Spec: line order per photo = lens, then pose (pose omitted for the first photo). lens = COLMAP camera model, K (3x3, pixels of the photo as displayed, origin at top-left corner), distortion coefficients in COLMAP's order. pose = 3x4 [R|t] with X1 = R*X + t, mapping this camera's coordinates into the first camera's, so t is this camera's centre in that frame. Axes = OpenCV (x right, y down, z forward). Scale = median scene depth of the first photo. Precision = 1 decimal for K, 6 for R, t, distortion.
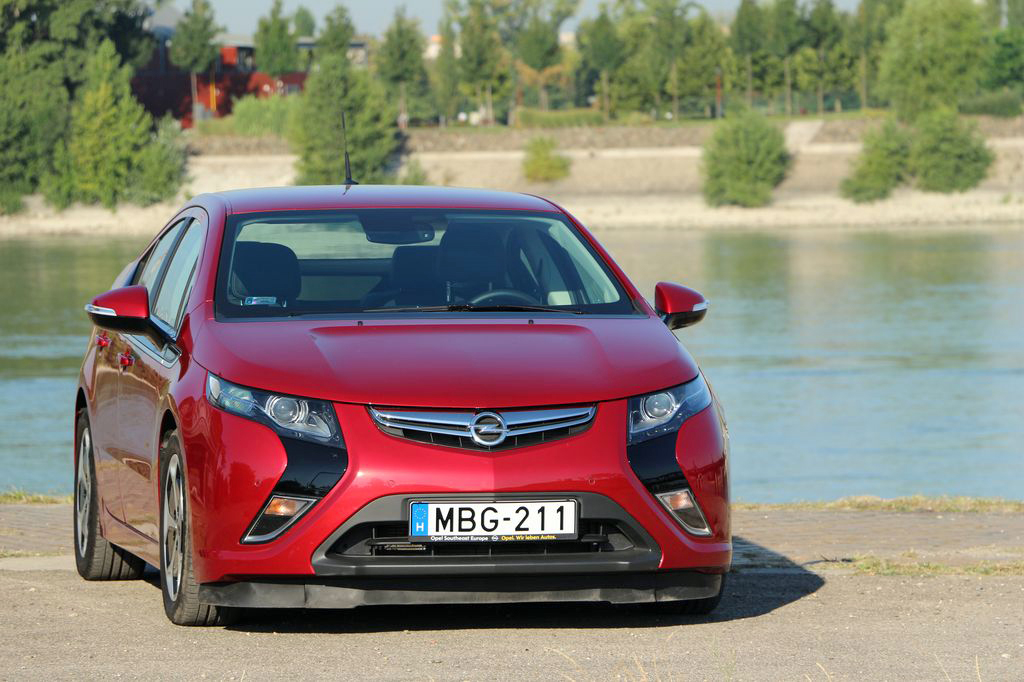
lens RADIAL K [[6397.2, 0, 512.0], [0, 6397.2, 341.0], [0, 0, 1]] dist [2.872550, -1.520899]
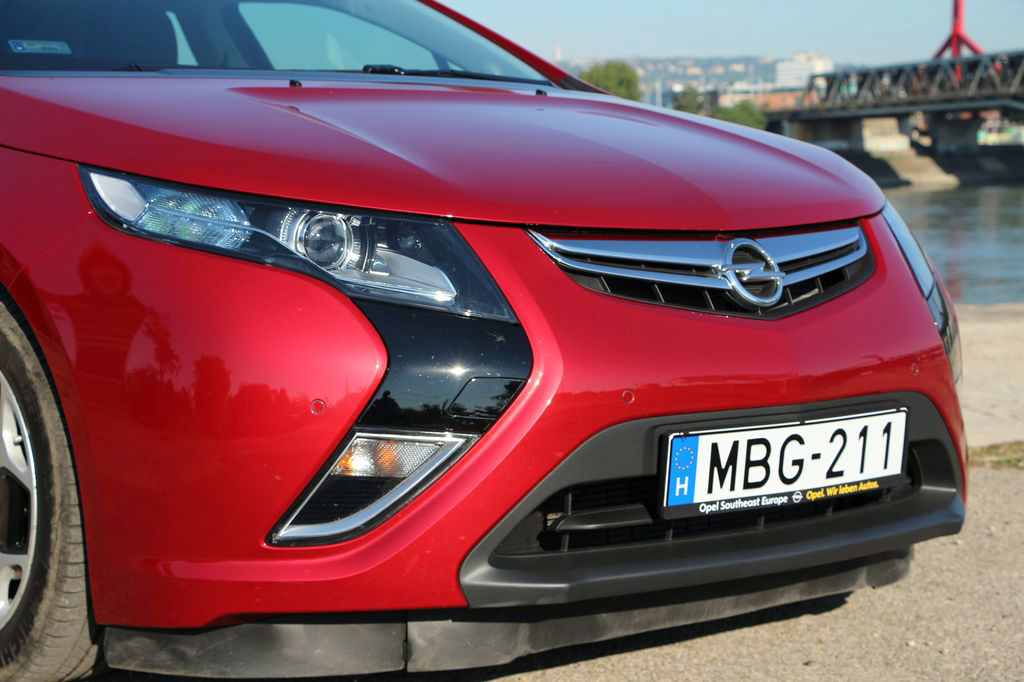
lens RADIAL K [[2021.0, 0, 512.0], [0, 2021.0, 341.0], [0, 0, 1]] dist [0.244224, 0.380145]
pose [[0.864070, -0.037731, 0.501955, -0.096051], [0.017005, 0.998806, 0.045806, 0.011379], [-0.503084, -0.031044, 0.863680, 0.862310]]
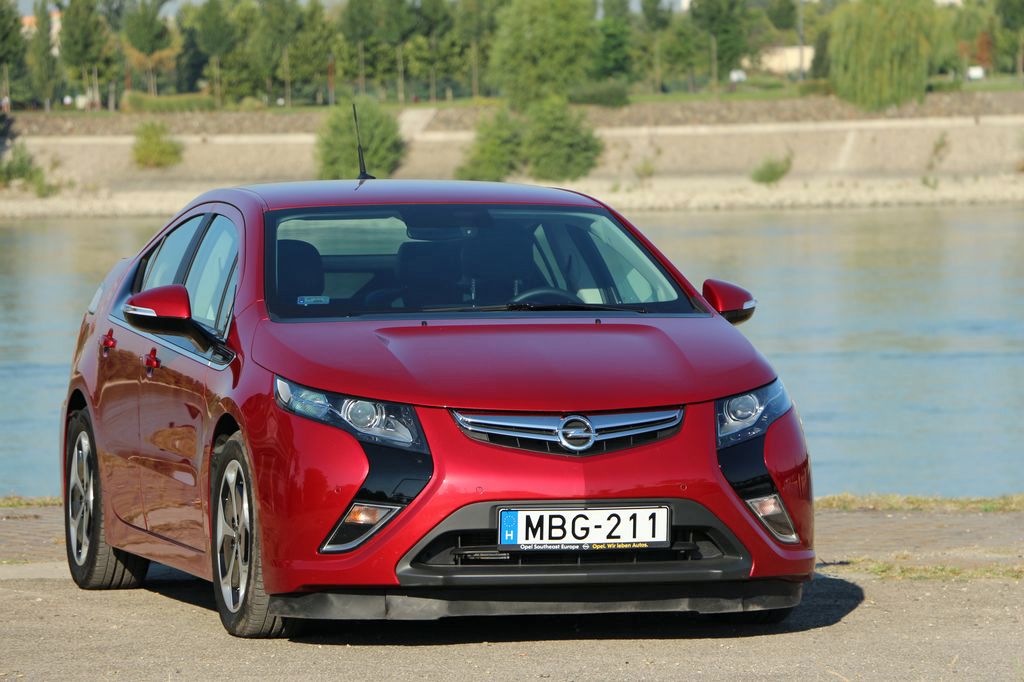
lens RADIAL K [[6397.2, 0, 512.0], [0, 6397.2, 341.0], [0, 0, 1]] dist [2.872550, -1.520899]
pose [[0.997649, -0.003055, 0.068464, -0.078206], [0.002905, 0.999993, 0.002284, -0.002337], [-0.068470, -0.002079, 0.997651, 0.037743]]
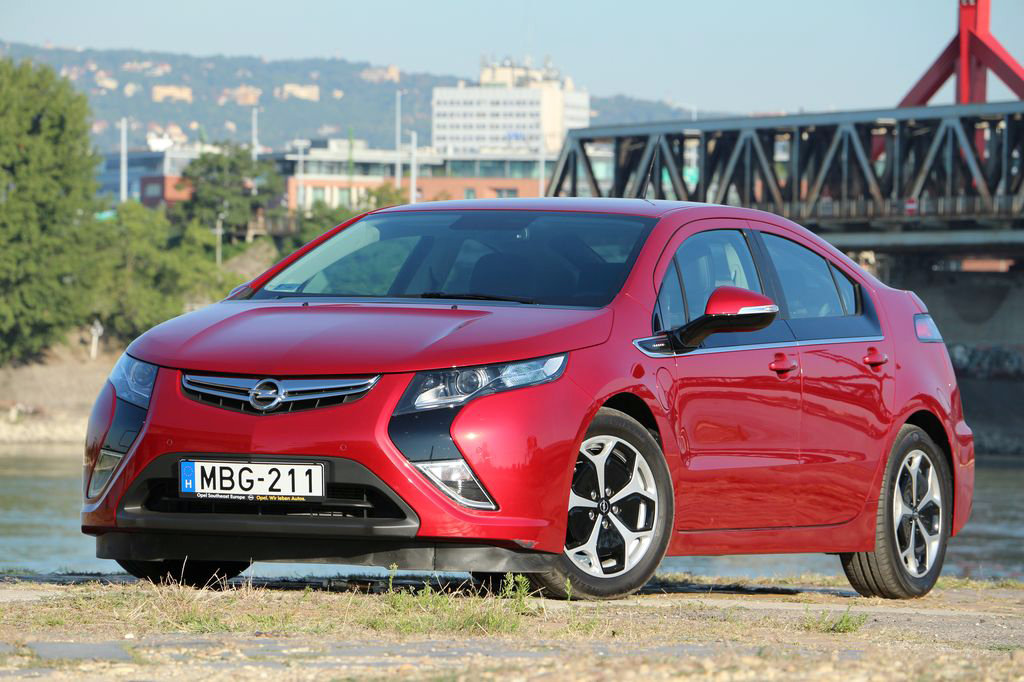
lens RADIAL K [[6397.2, 0, 512.0], [0, 6397.2, 341.0], [0, 0, 1]] dist [2.872550, -1.520899]
pose [[0.810807, 0.021686, -0.584912, 0.632796], [-0.050299, 0.998198, -0.032716, 0.036789], [0.583149, 0.055947, 0.810437, 0.170139]]
